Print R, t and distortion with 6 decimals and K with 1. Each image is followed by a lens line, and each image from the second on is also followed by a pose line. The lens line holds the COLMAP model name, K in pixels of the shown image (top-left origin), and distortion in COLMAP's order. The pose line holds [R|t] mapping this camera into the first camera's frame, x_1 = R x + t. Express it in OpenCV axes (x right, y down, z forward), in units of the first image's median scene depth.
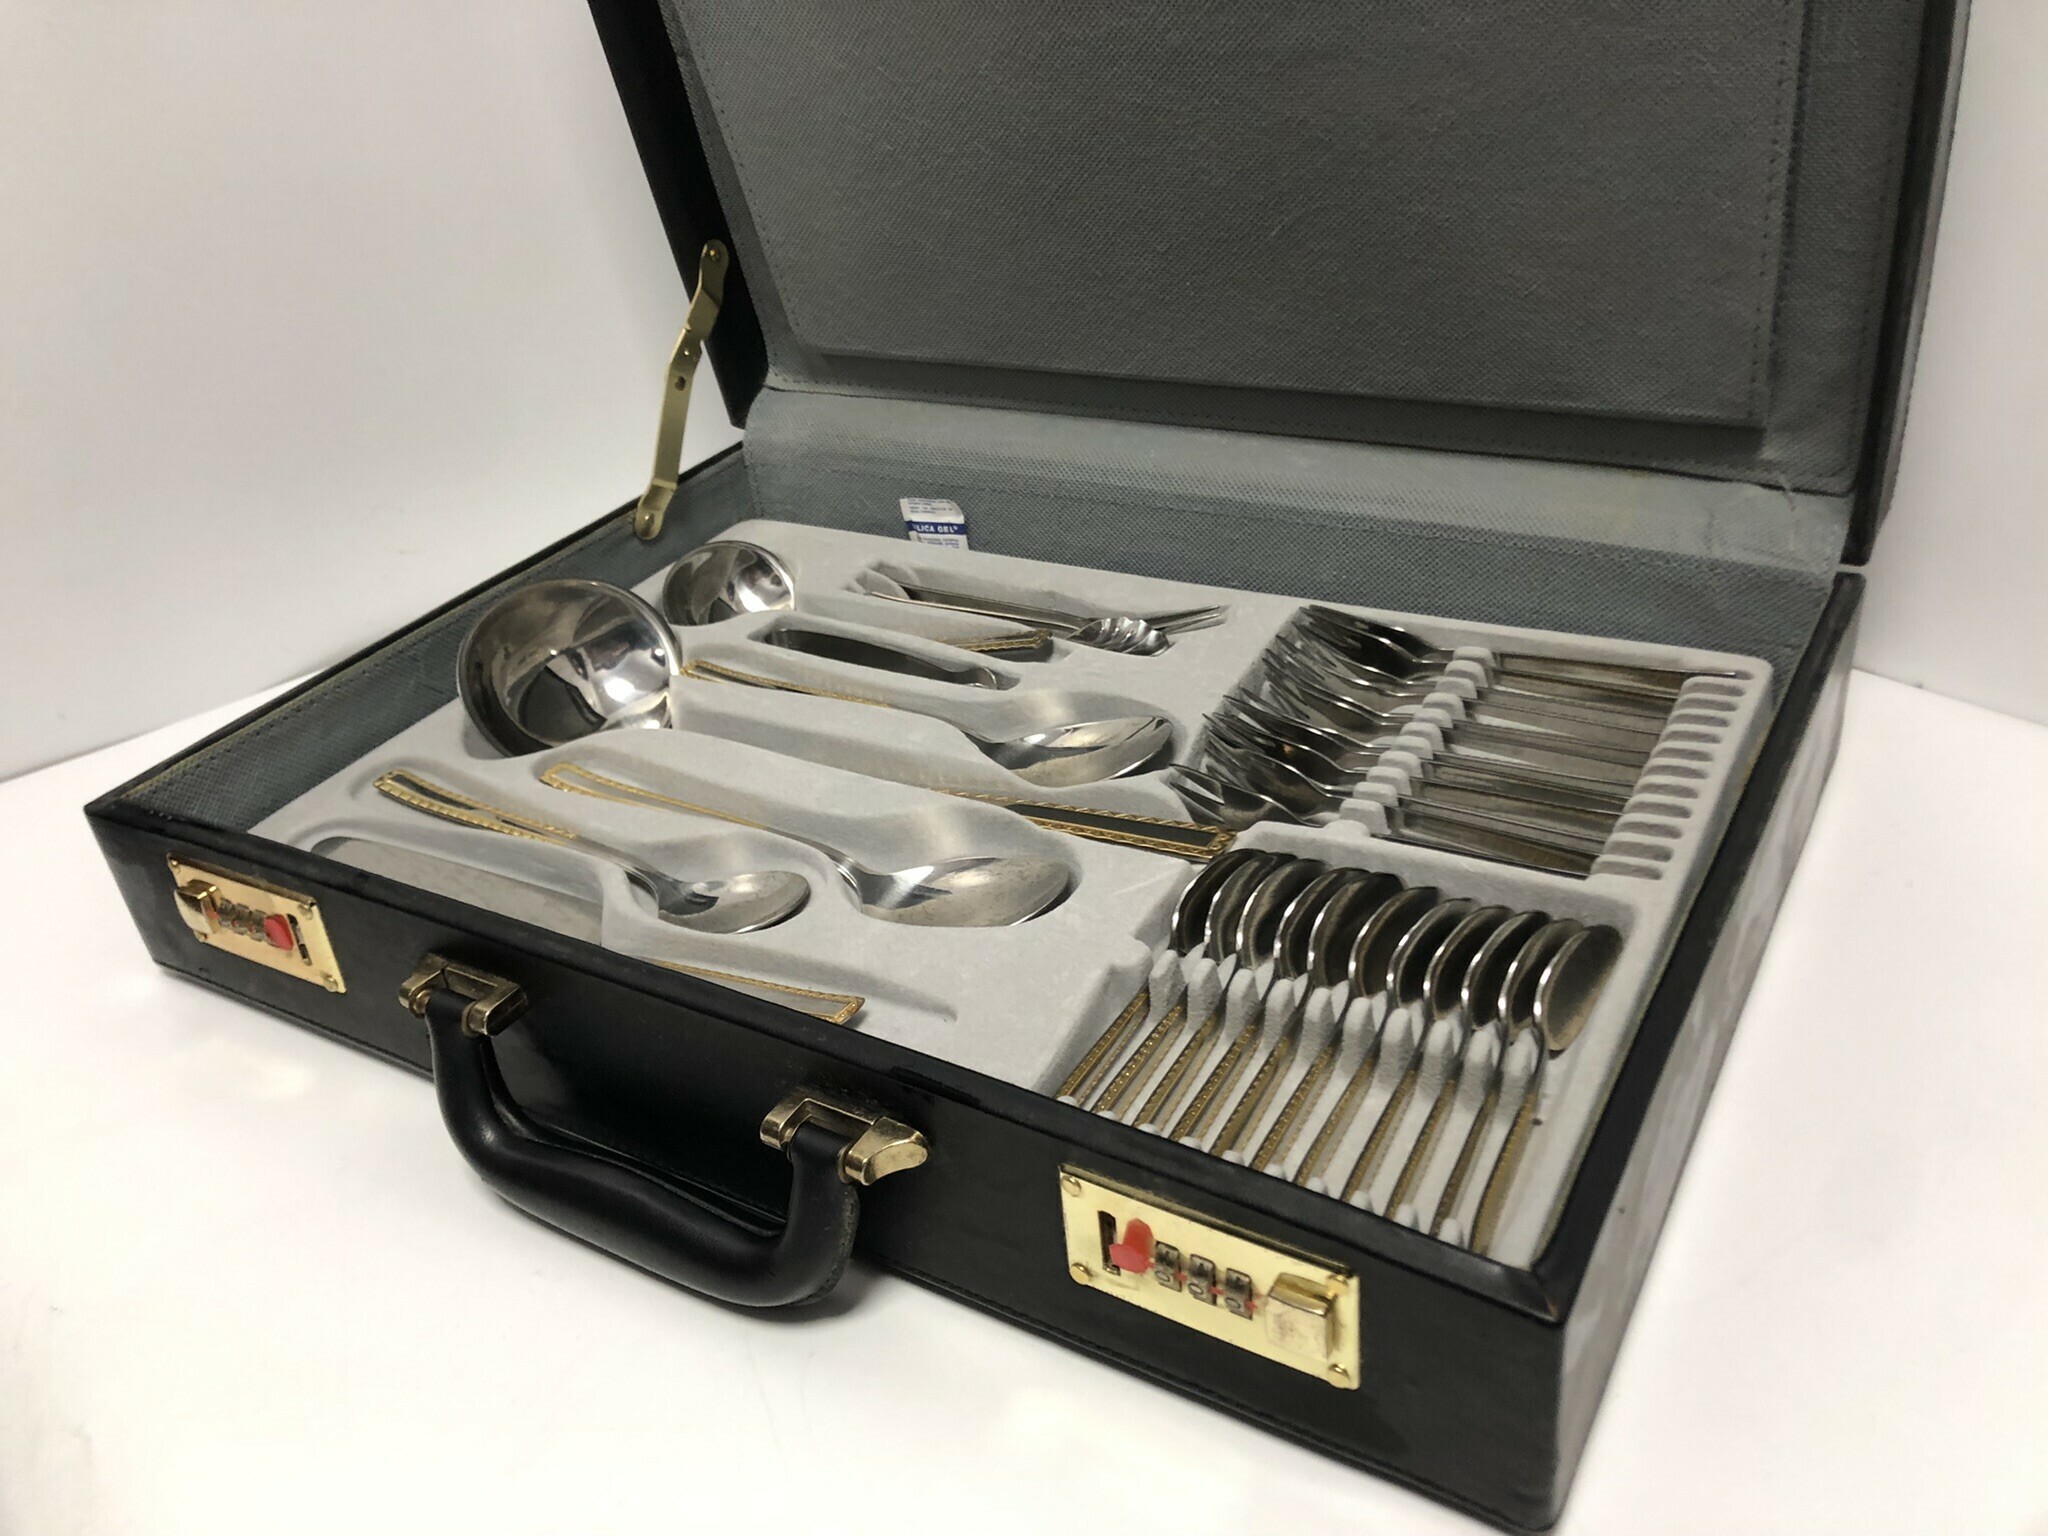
lens RADIAL K [[1632.3, 0, 1006.7], [0, 1632.3, 798.2], [0, 0, 1]] dist [0.020814, -0.004180]
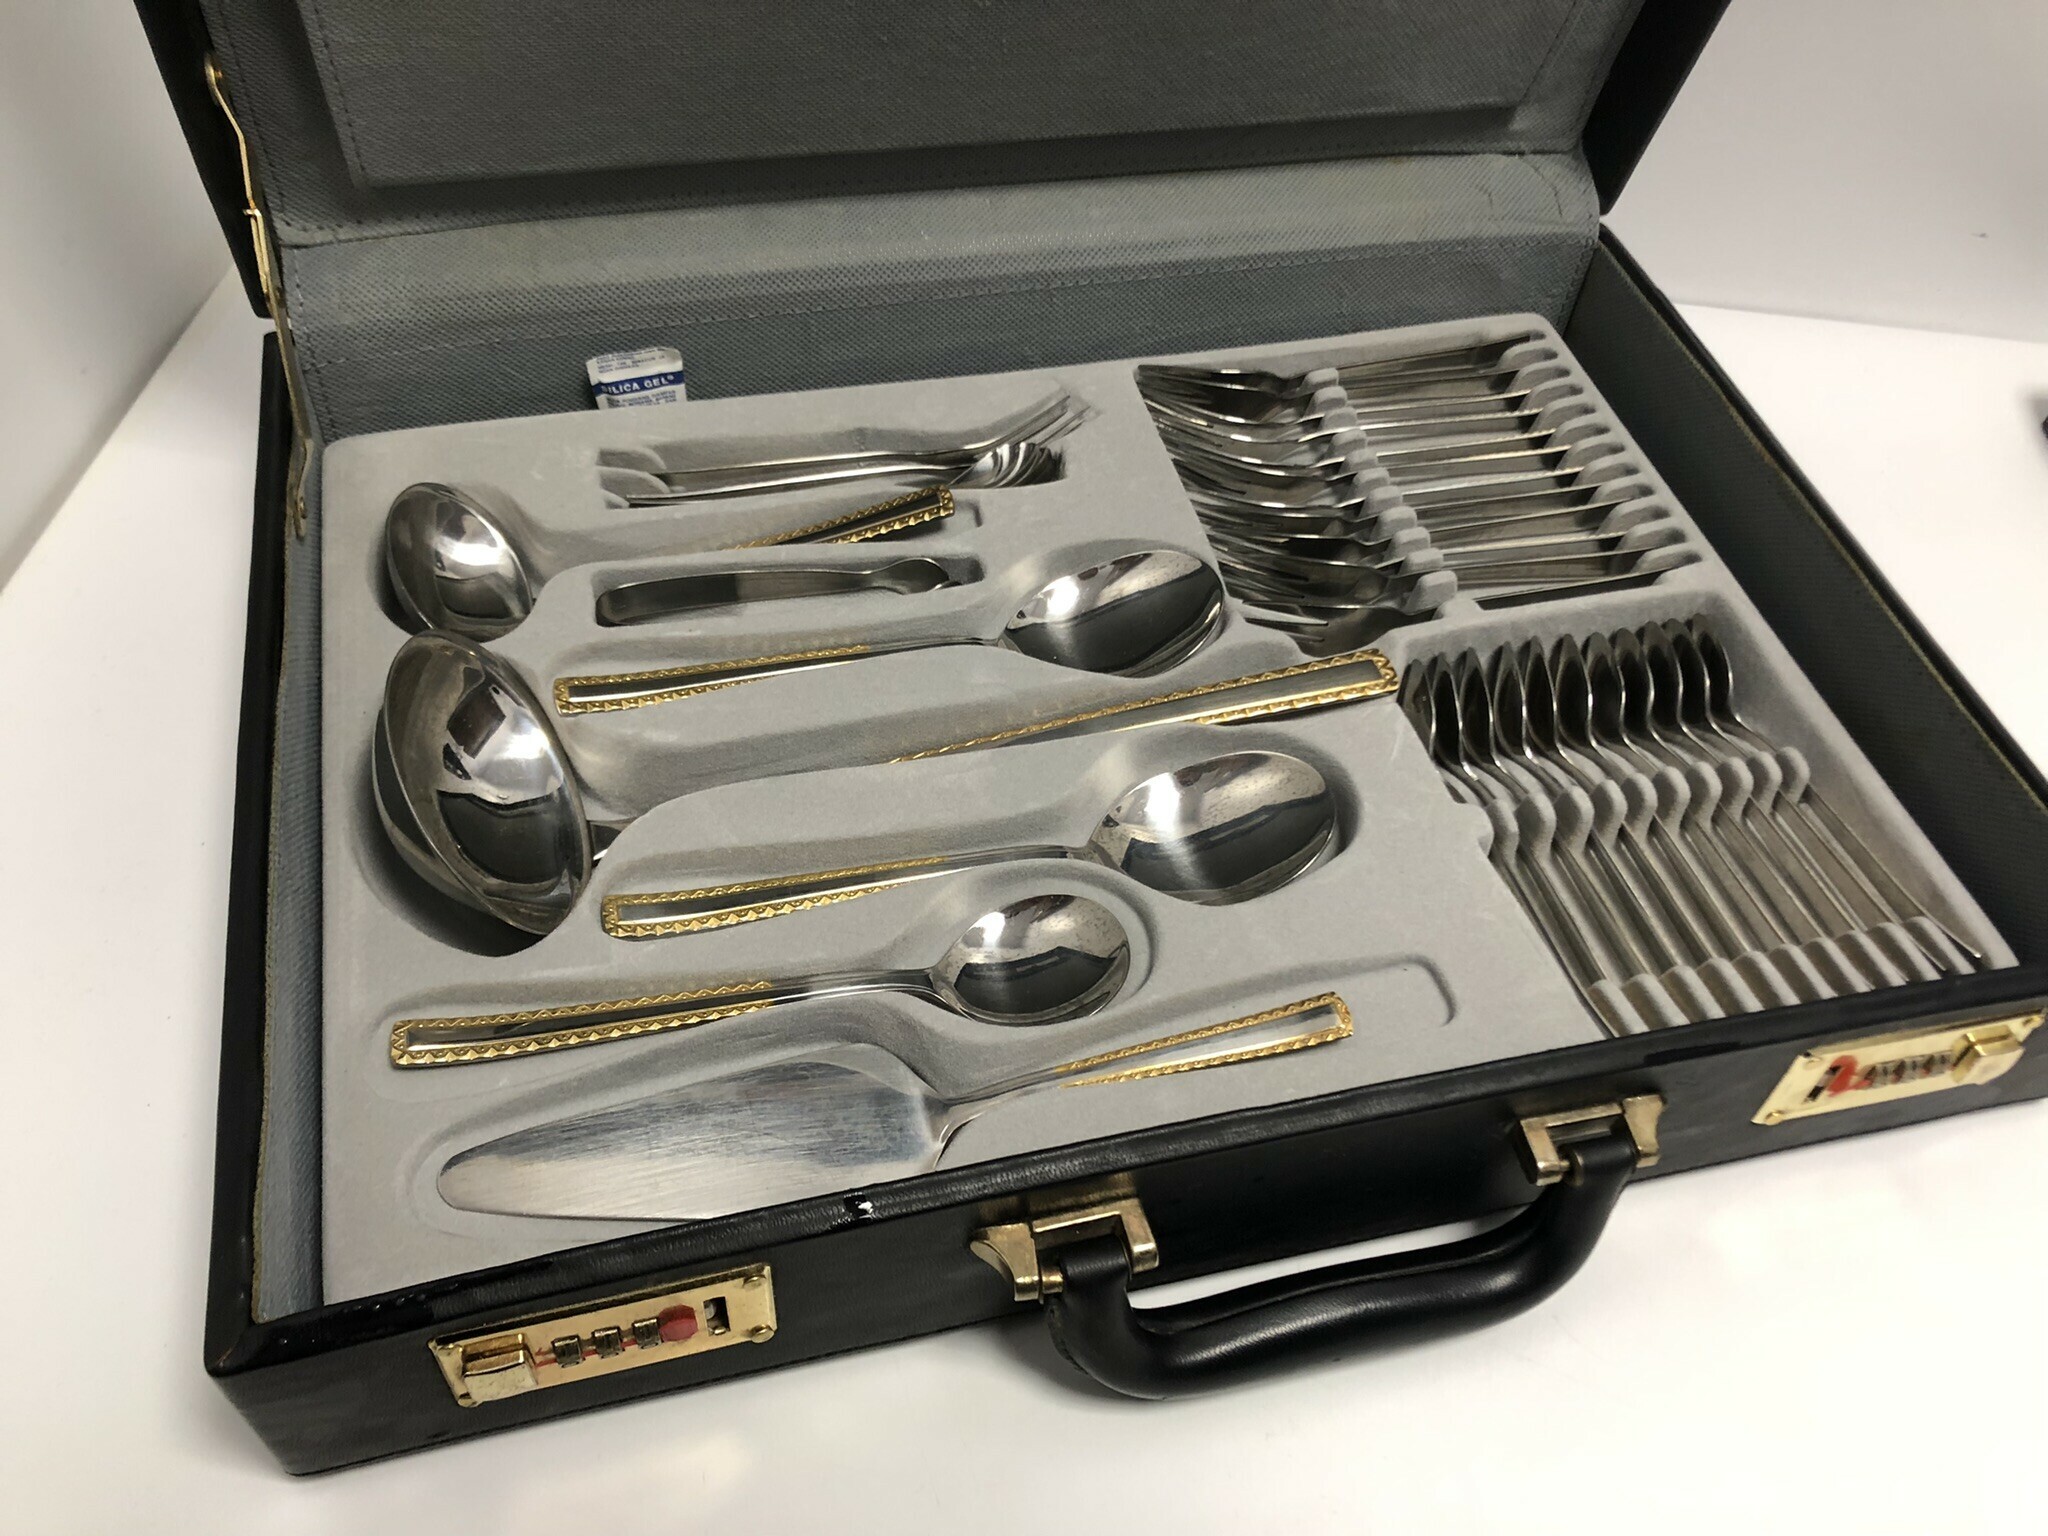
lens RADIAL K [[1679.1, 0, 1024.0], [0, 1679.1, 768.0], [0, 0, 1]] dist [0.013917, 0.003309]
pose [[0.690615, -0.441159, 0.573087, -0.705870], [0.252245, 0.889579, 0.380818, -0.405898], [-0.677807, -0.118441, 0.725637, 0.434308]]
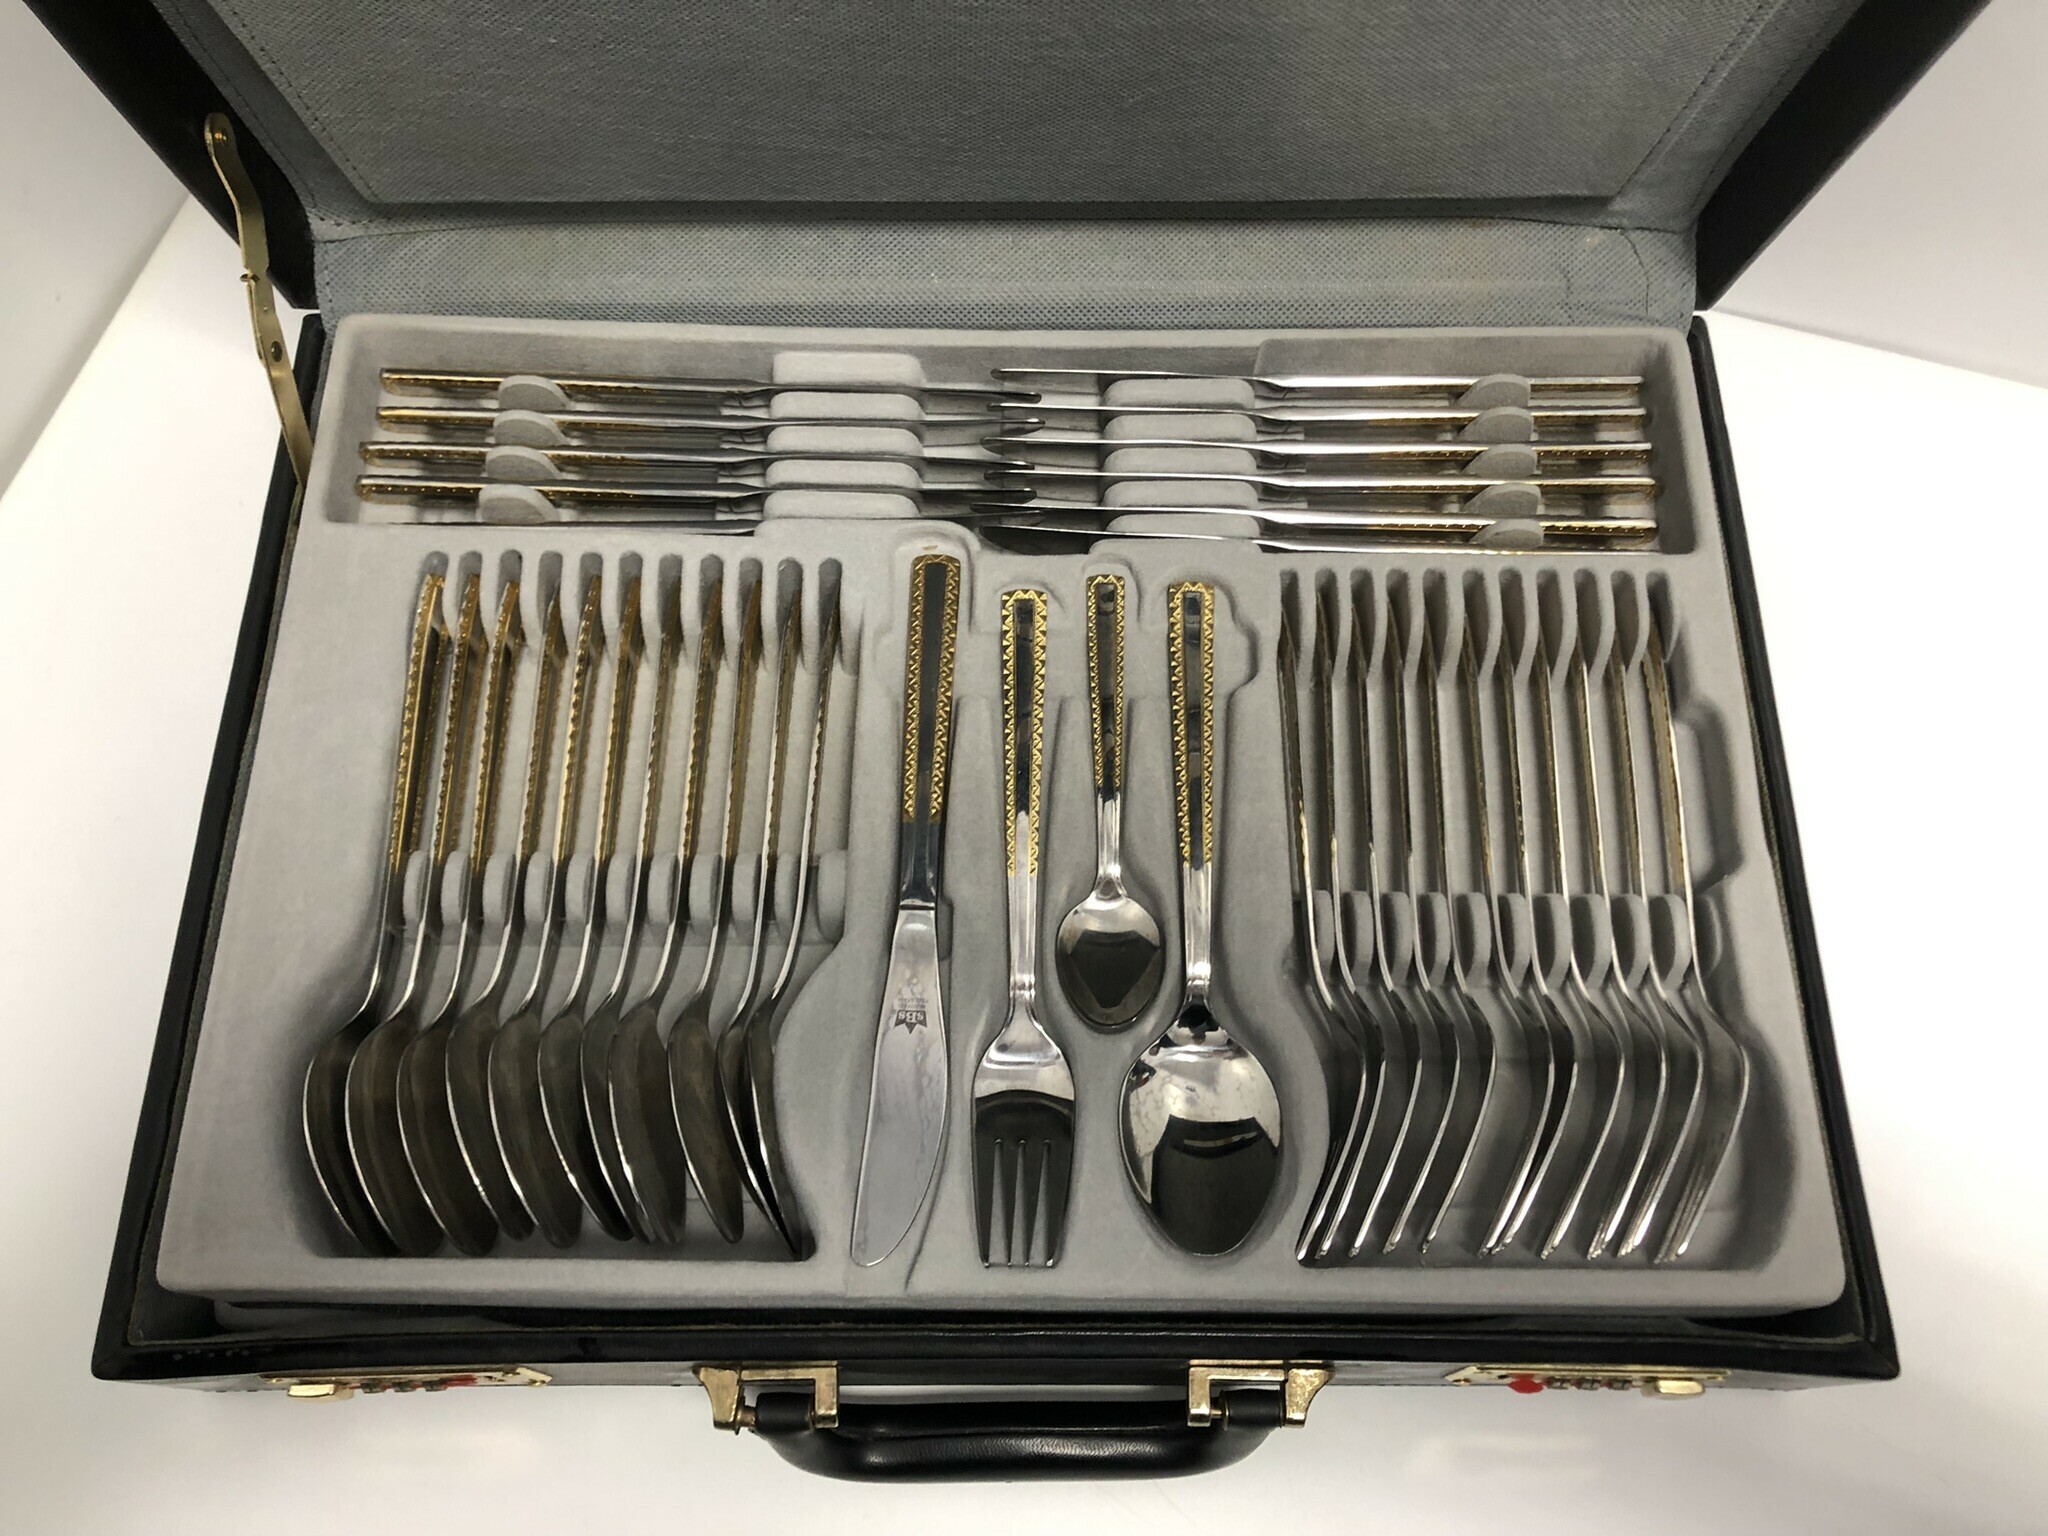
lens RADIAL K [[1679.1, 0, 1024.0], [0, 1679.1, 768.0], [0, 0, 1]] dist [0.013917, 0.003309]
pose [[0.850900, -0.433573, 0.296621, -0.330668], [0.198119, 0.787799, 0.583199, -0.718663], [-0.486537, -0.437478, 0.756237, 0.325485]]
